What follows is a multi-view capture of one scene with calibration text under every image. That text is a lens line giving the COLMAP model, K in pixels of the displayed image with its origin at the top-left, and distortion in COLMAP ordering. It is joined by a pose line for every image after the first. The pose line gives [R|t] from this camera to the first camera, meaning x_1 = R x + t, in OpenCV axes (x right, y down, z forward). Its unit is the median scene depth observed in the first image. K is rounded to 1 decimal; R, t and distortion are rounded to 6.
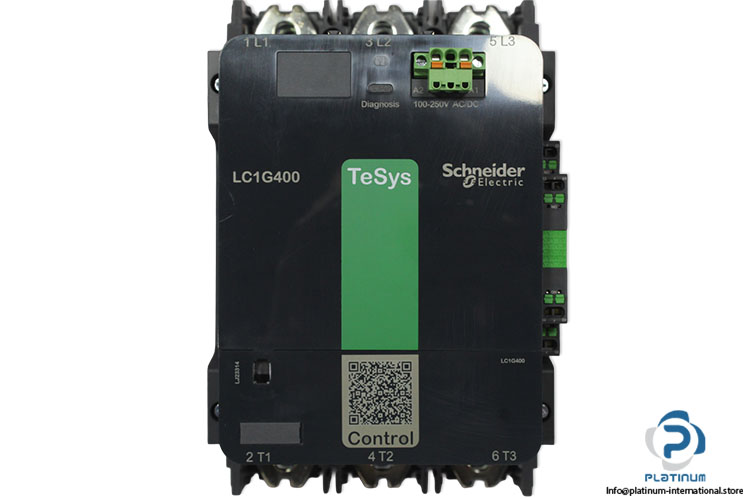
lens RADIAL K [[1363.3, 0, 375.0], [0, 1363.3, 250.5], [0, 0, 1]] dist [0.280064, 0.000000]
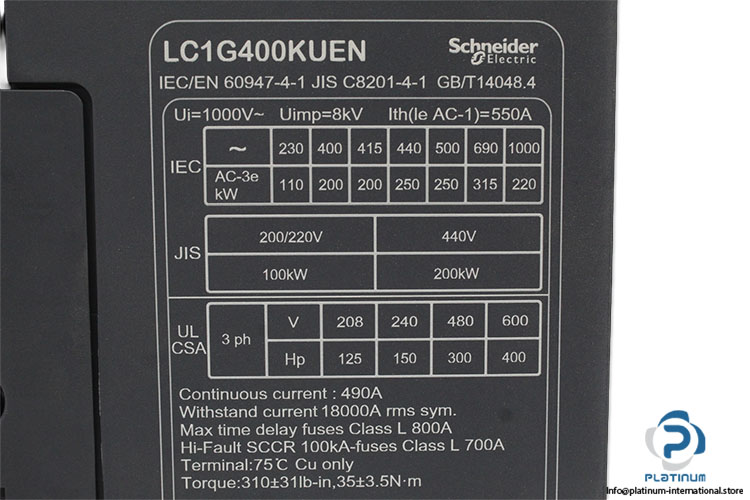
lens RADIAL K [[1104.0, 0, 375.2], [0, 1104.0, 249.8], [0, 0, 1]] dist [-0.045807, 0.000000]
pose [[0.999843, 0.001099, 0.017669, -0.012720], [-0.003257, 0.992458, 0.122545, -0.013333], [-0.017401, -0.122583, 0.992306, 0.252317]]
